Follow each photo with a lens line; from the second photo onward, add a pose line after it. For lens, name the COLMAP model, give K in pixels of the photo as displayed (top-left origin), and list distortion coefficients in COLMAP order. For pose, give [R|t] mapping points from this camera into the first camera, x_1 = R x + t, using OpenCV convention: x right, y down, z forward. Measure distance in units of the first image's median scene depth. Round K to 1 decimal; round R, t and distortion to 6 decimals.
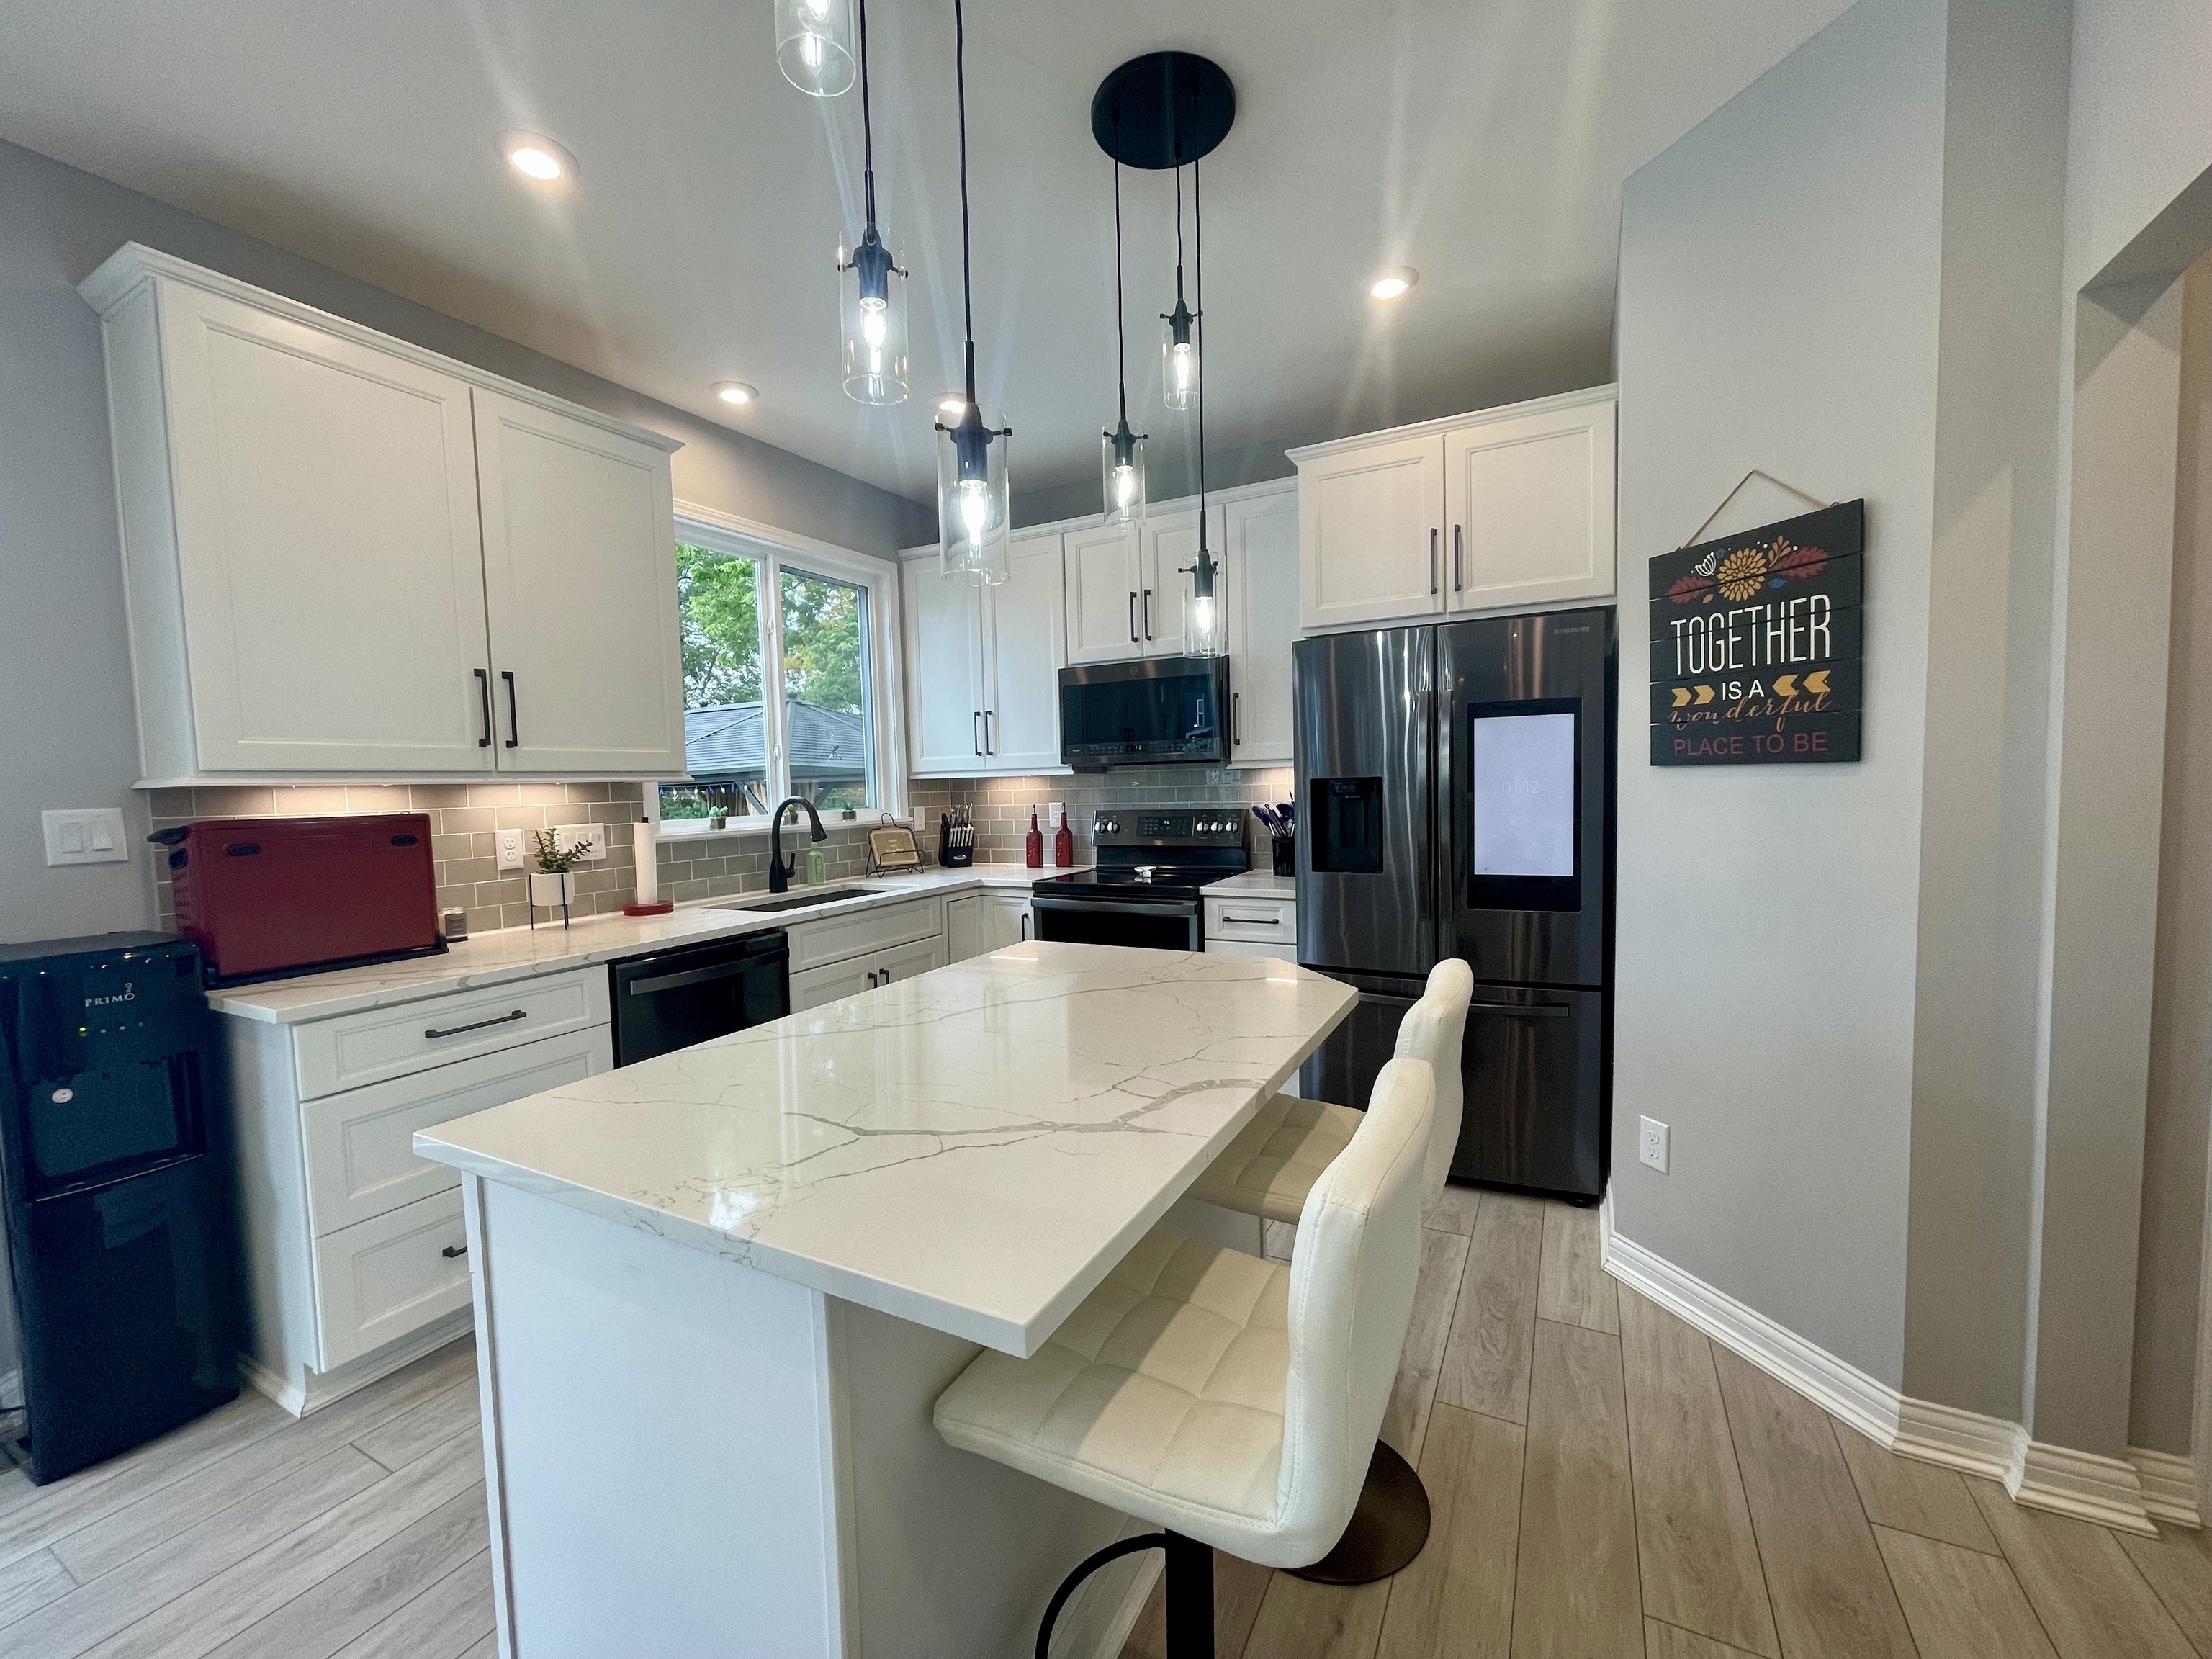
lens RADIAL K [[890.8, 0, 1093.4], [0, 890.8, 832.1], [0, 0, 1]] dist [0.002426, -0.000448]
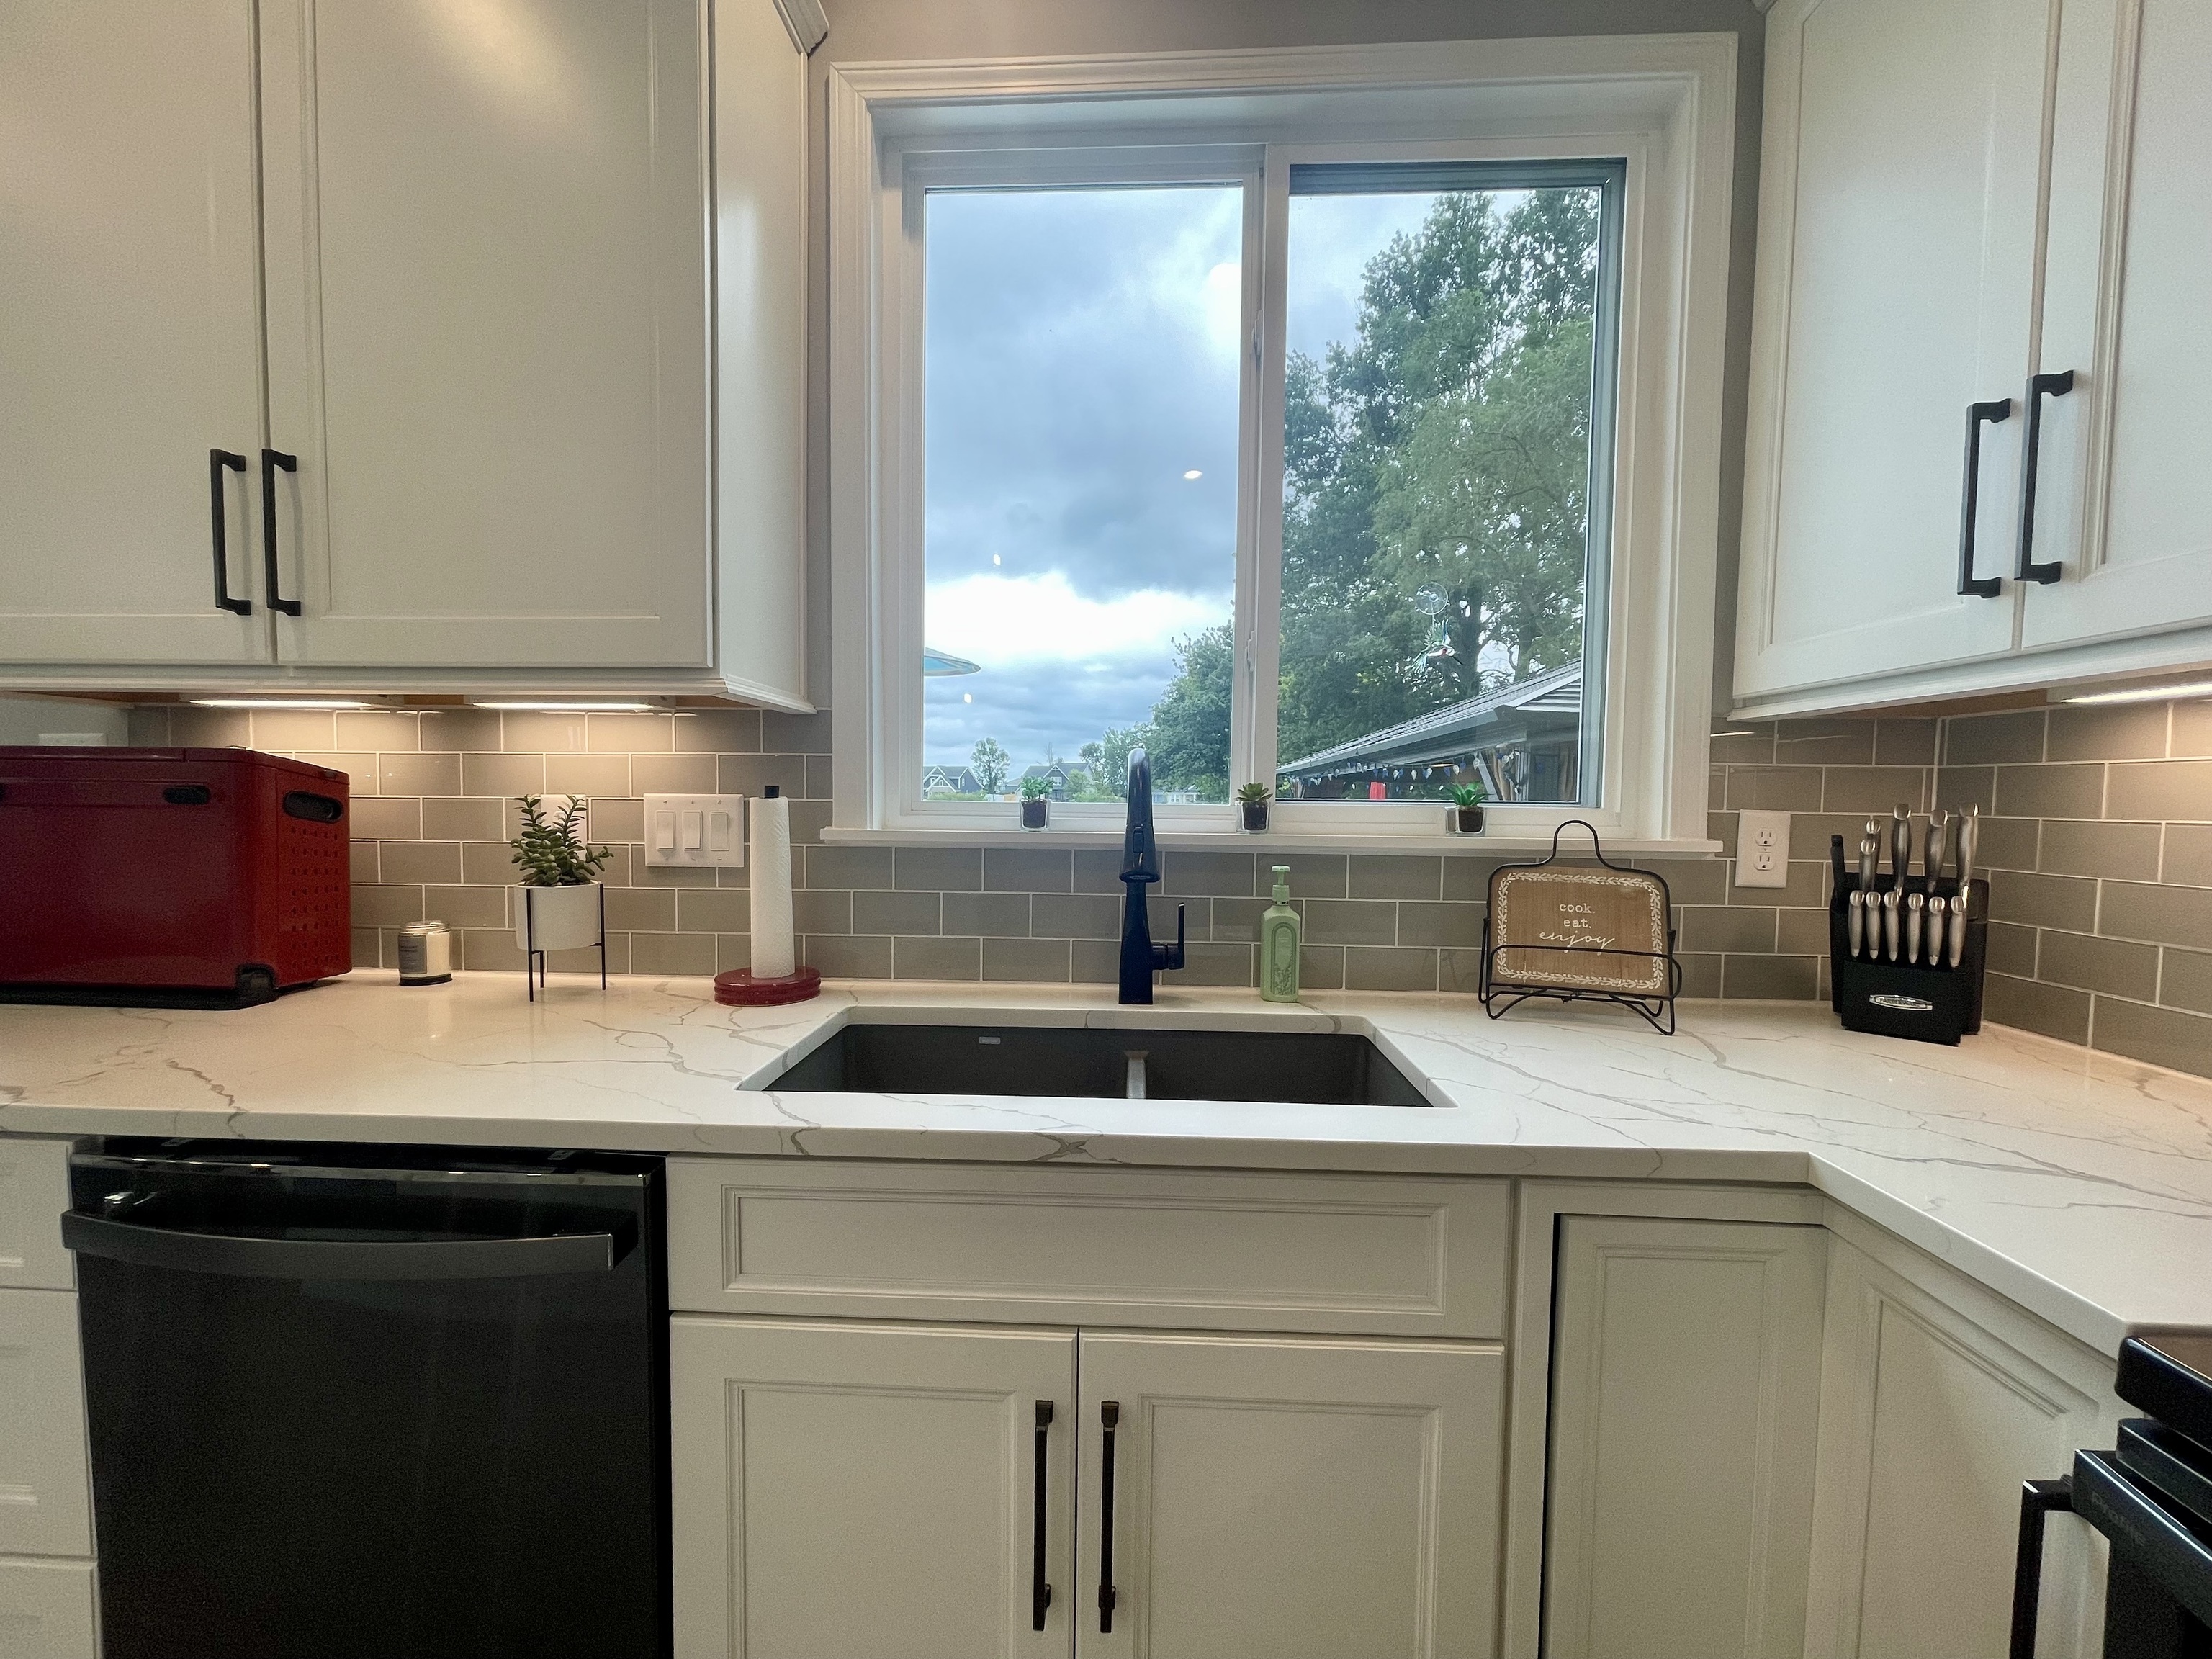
lens RADIAL K [[890.8, 0, 1114.2], [0, 890.8, 831.7], [0, 0, 1]] dist [0.002426, -0.000448]
pose [[0.434496, 0.071024, -0.897869, -0.023945], [-0.074262, 0.996317, 0.042874, -0.030707], [0.897607, 0.048049, 0.438170, 1.189433]]
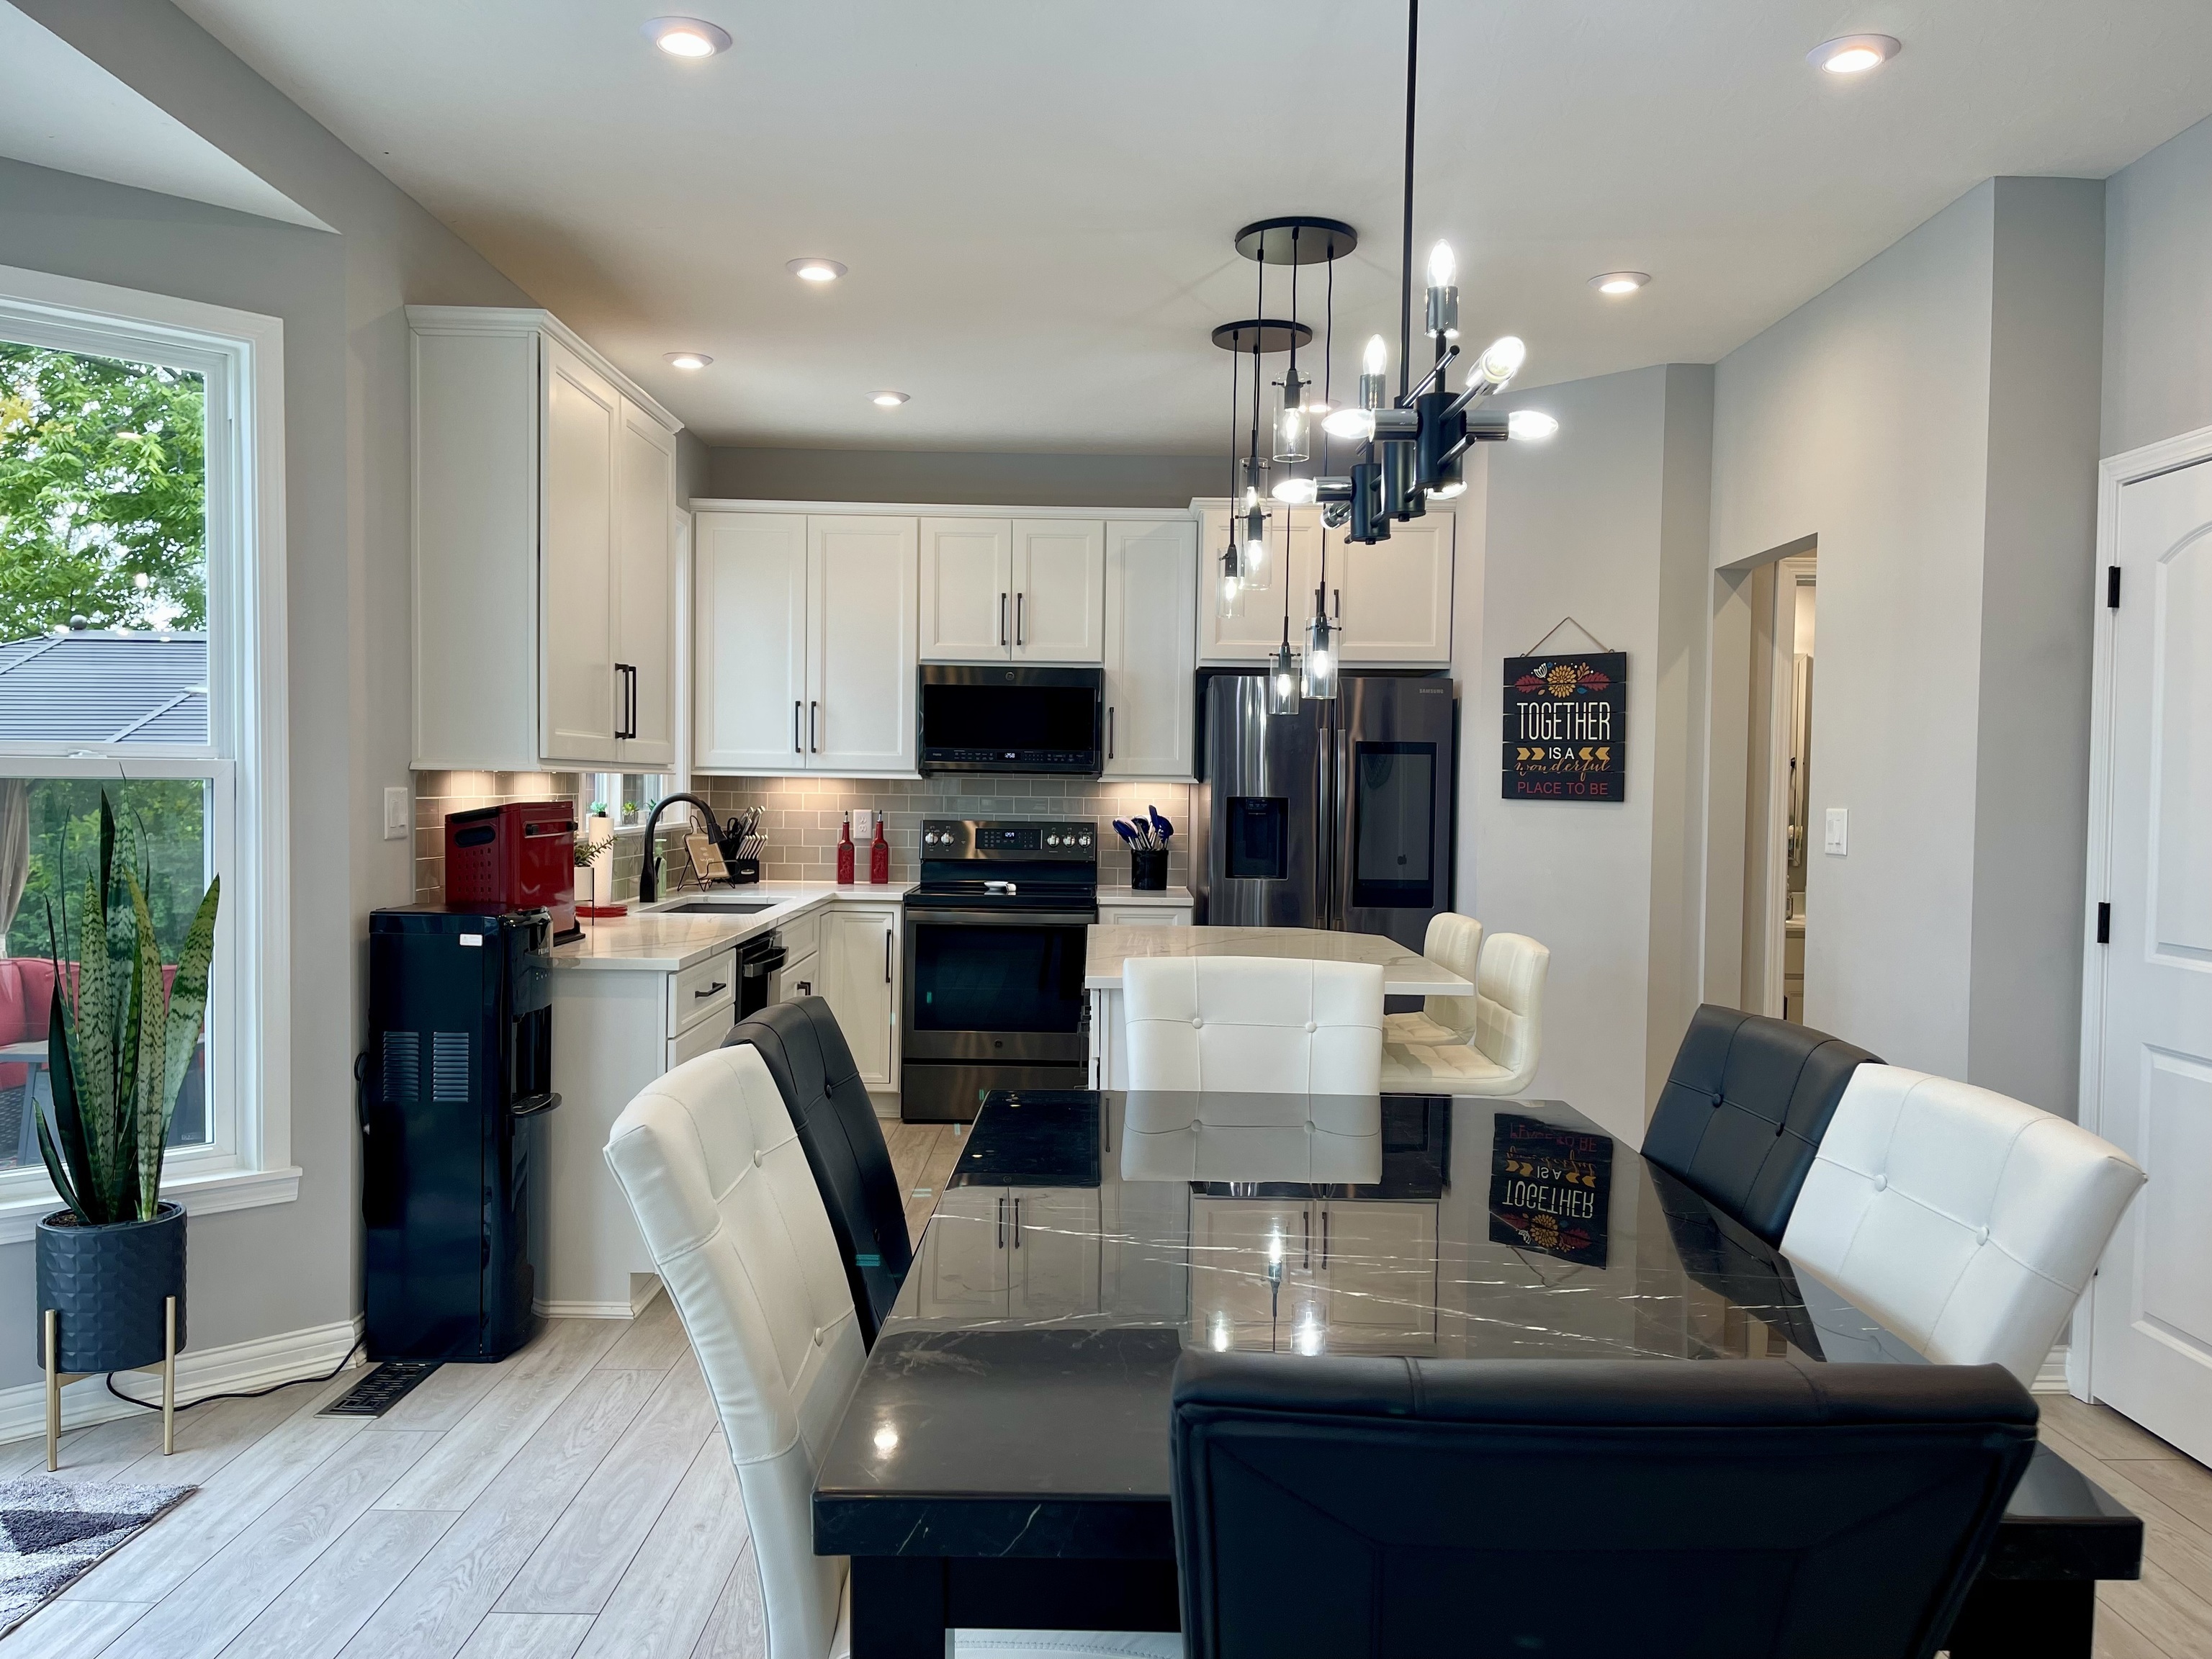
lens RADIAL K [[1667.9, 0, 1093.3], [0, 1667.9, 835.4], [0, 0, 1]] dist [0.053462, -0.011411]
pose [[0.878884, 0.025470, 0.476356, -1.094385], [-0.012401, 0.999456, -0.030560, 0.068303], [-0.476875, 0.020951, 0.878721, -0.940180]]
